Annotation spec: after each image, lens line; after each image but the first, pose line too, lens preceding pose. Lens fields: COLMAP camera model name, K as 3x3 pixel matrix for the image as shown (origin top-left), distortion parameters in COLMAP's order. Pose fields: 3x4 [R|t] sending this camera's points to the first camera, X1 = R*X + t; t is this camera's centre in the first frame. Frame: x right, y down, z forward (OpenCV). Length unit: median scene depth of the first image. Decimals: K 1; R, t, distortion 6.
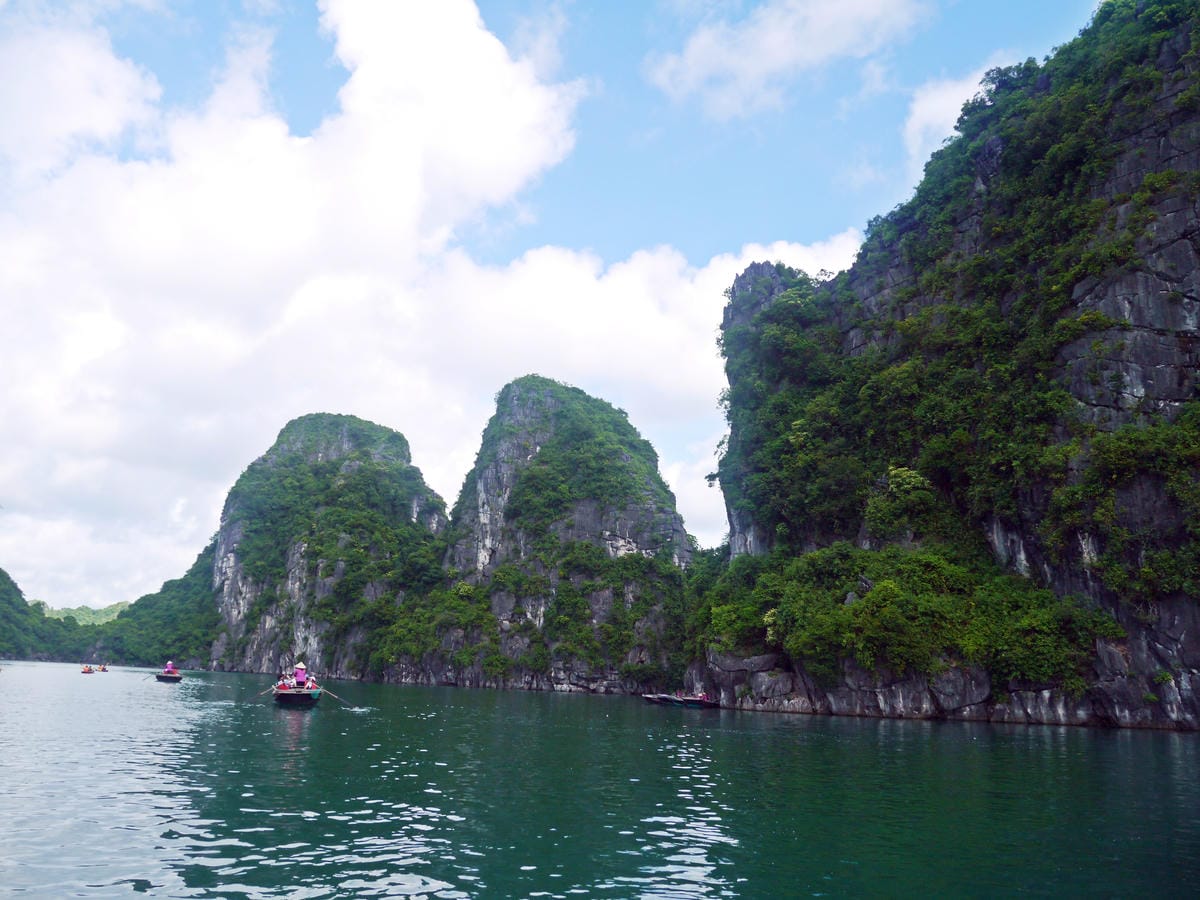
lens RADIAL K [[1005.2, 0, 605.7], [0, 1005.2, 450.1], [0, 0, 1]] dist [-0.064187, 0.037547]
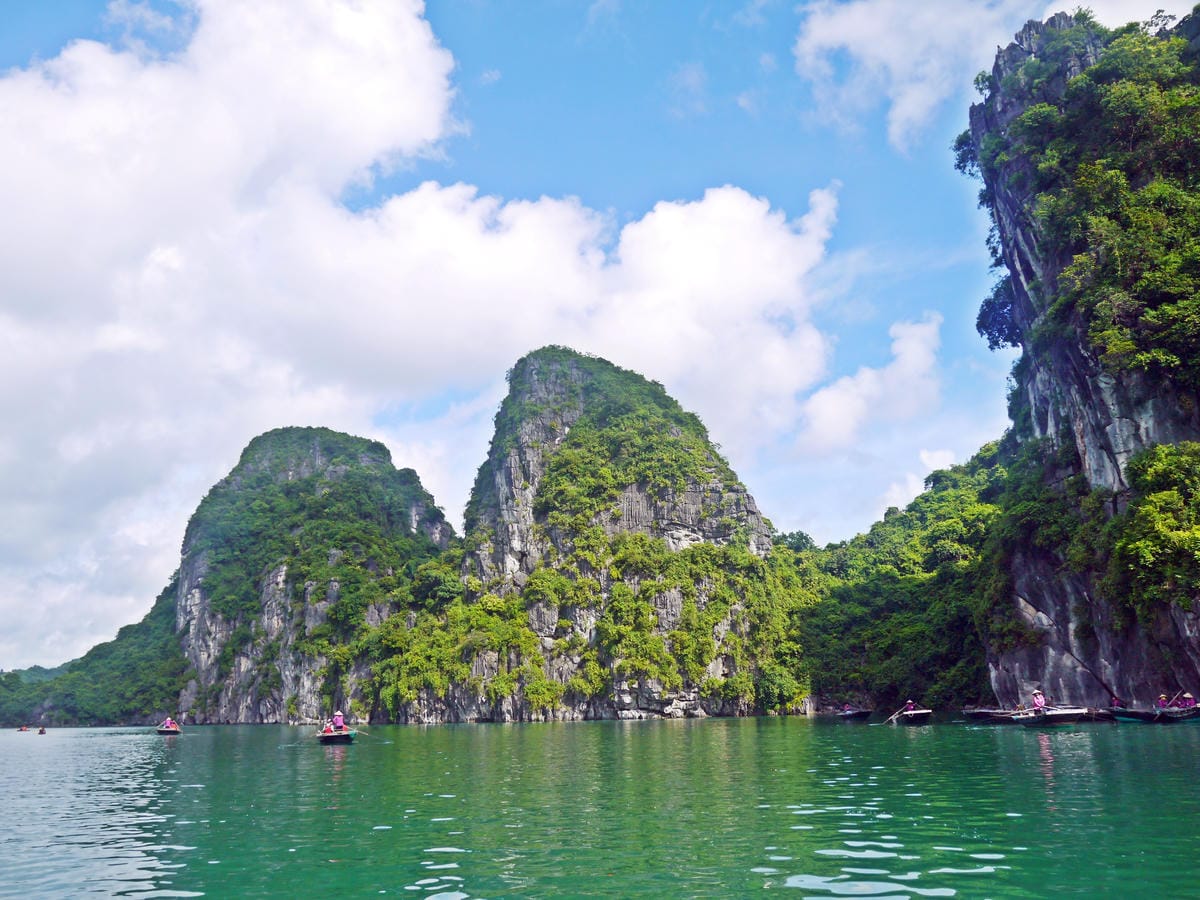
lens RADIAL K [[1005.2, 0, 604.9], [0, 1005.2, 451.3], [0, 0, 1]] dist [-0.064187, 0.037547]
pose [[0.997191, -0.060930, 0.043566, -0.084434], [0.061902, 0.997854, -0.021321, 0.041780], [-0.042174, 0.023958, 0.998823, 0.190450]]
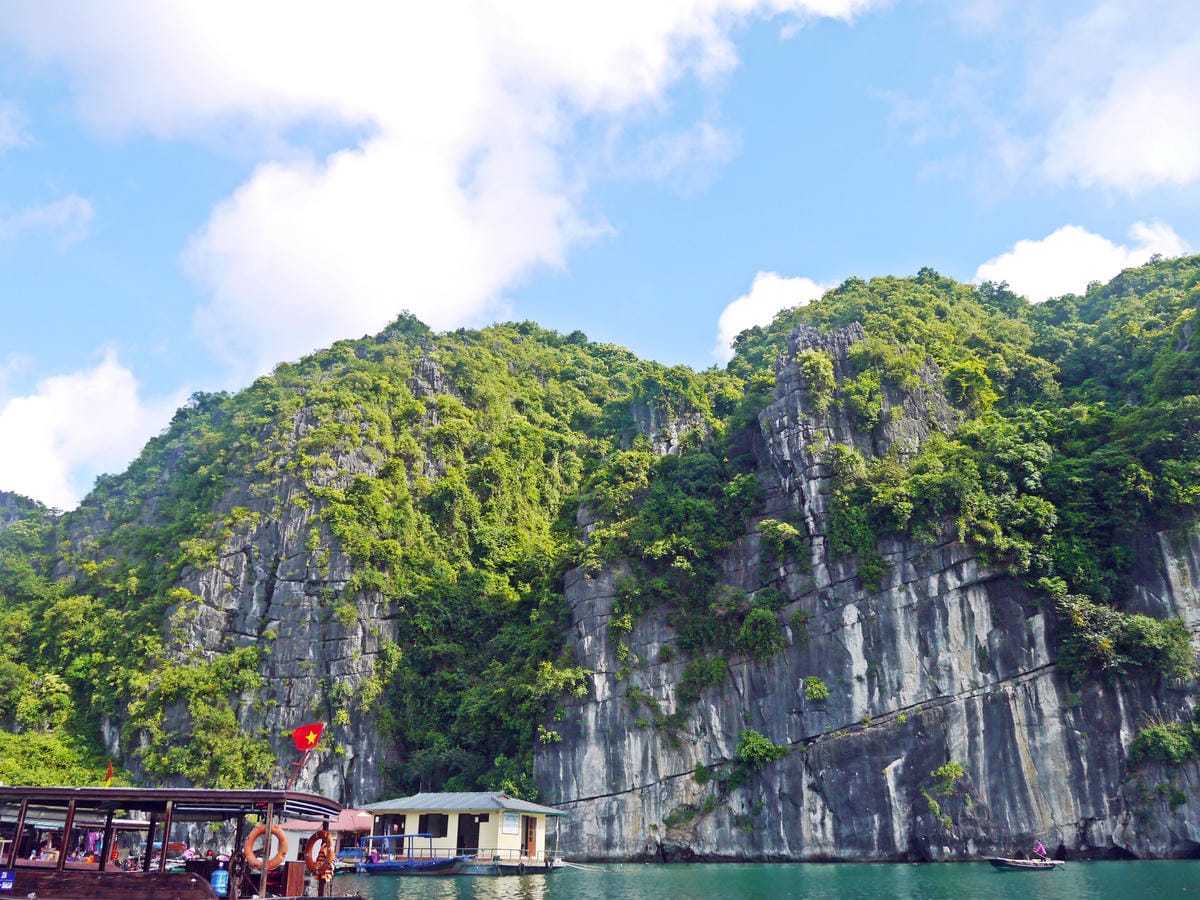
lens RADIAL K [[1005.2, 0, 604.1], [0, 1005.2, 442.8], [0, 0, 1]] dist [-0.064187, 0.037547]
pose [[0.829377, 0.166345, 0.533352, 0.051285], [-0.091723, 0.982235, -0.163713, -0.055280], [-0.551109, 0.086859, 0.829900, -0.235197]]
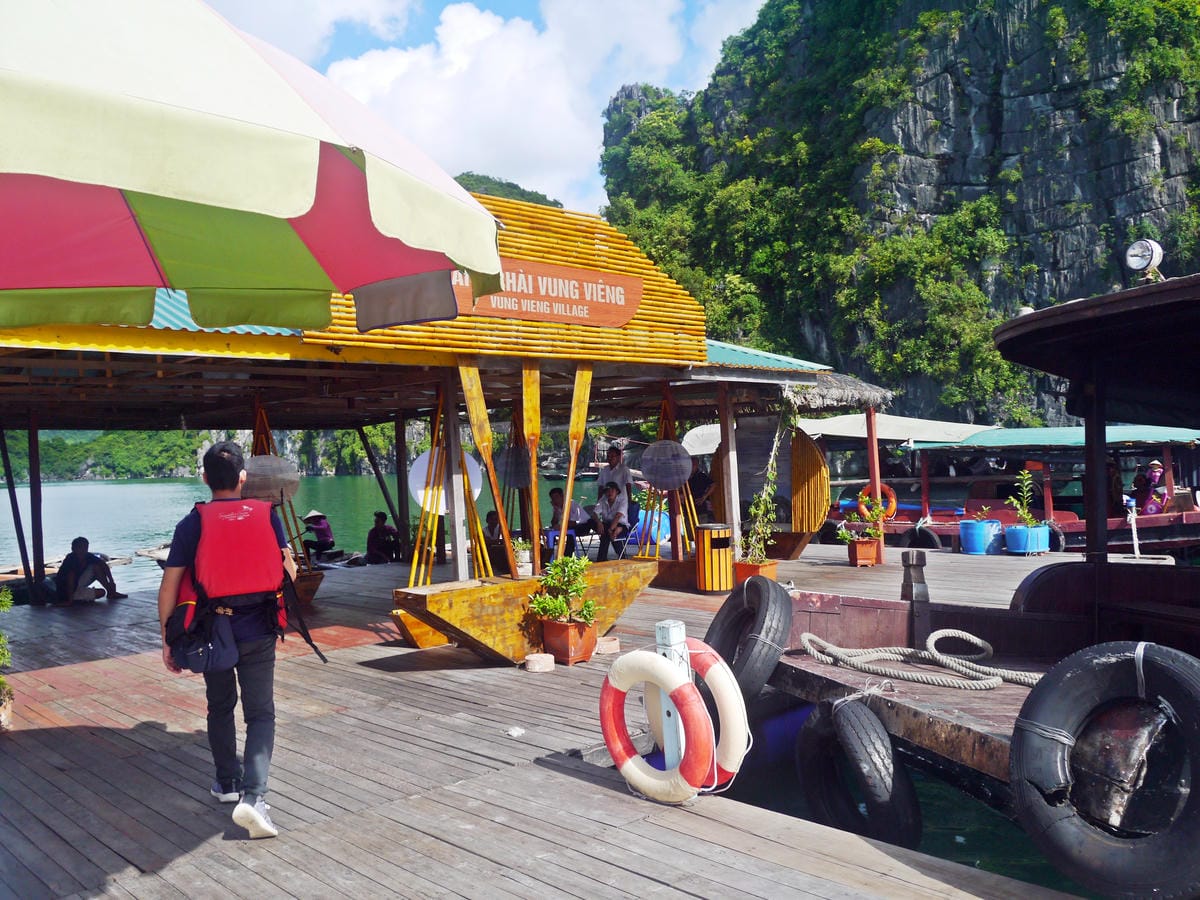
lens RADIAL K [[1005.2, 0, 606.4], [0, 1005.2, 447.2], [0, 0, 1]] dist [-0.064187, 0.037547]
pose [[0.996974, -0.076372, 0.014499, 0.040062], [0.071307, 0.972740, 0.220663, -0.021344], [-0.030956, -0.218961, 0.975242, -0.078364]]
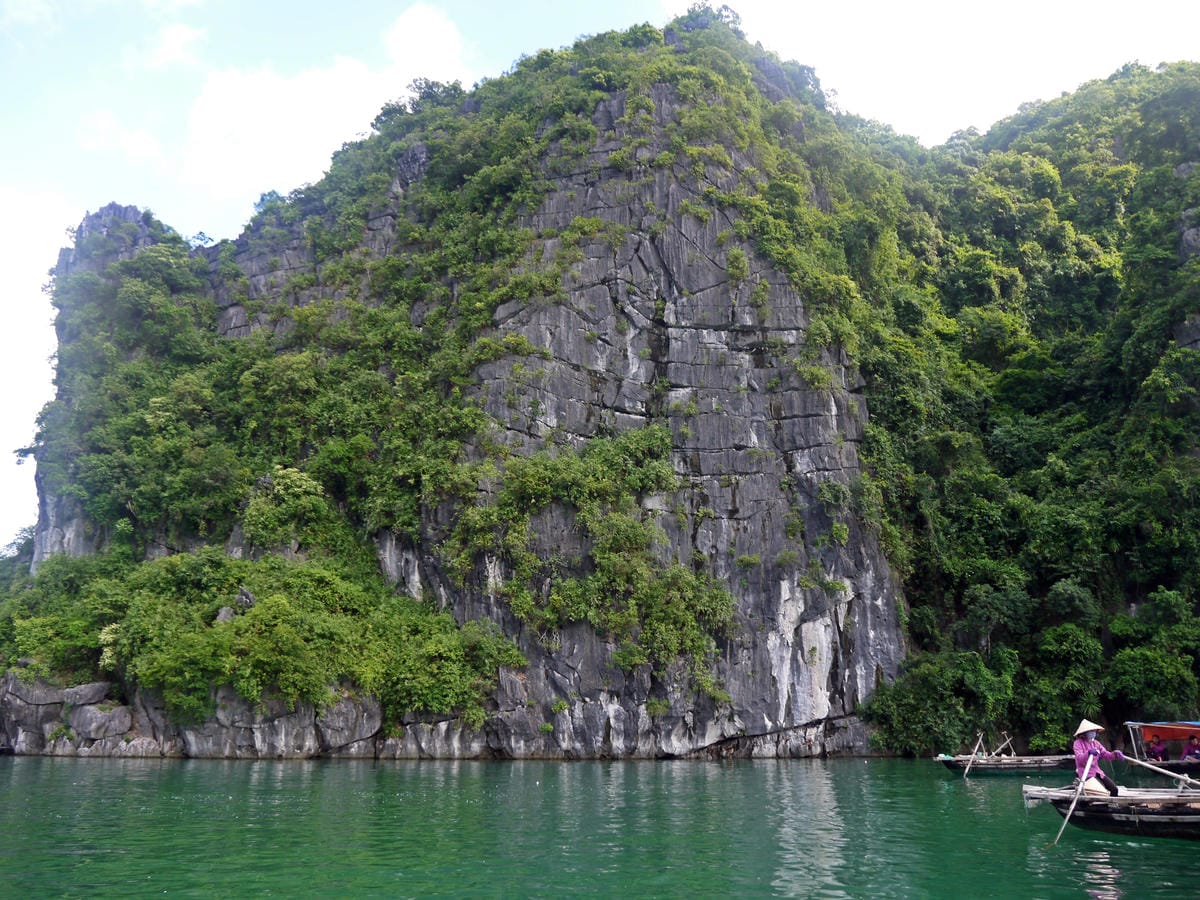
lens RADIAL K [[1005.2, 0, 601.2], [0, 1005.2, 449.6], [0, 0, 1]] dist [-0.064187, 0.037547]
pose [[0.745190, 0.143758, 0.651172, -0.026412], [-0.122318, 0.989386, -0.078446, 0.013505], [-0.655538, -0.021193, 0.754865, 0.060455]]
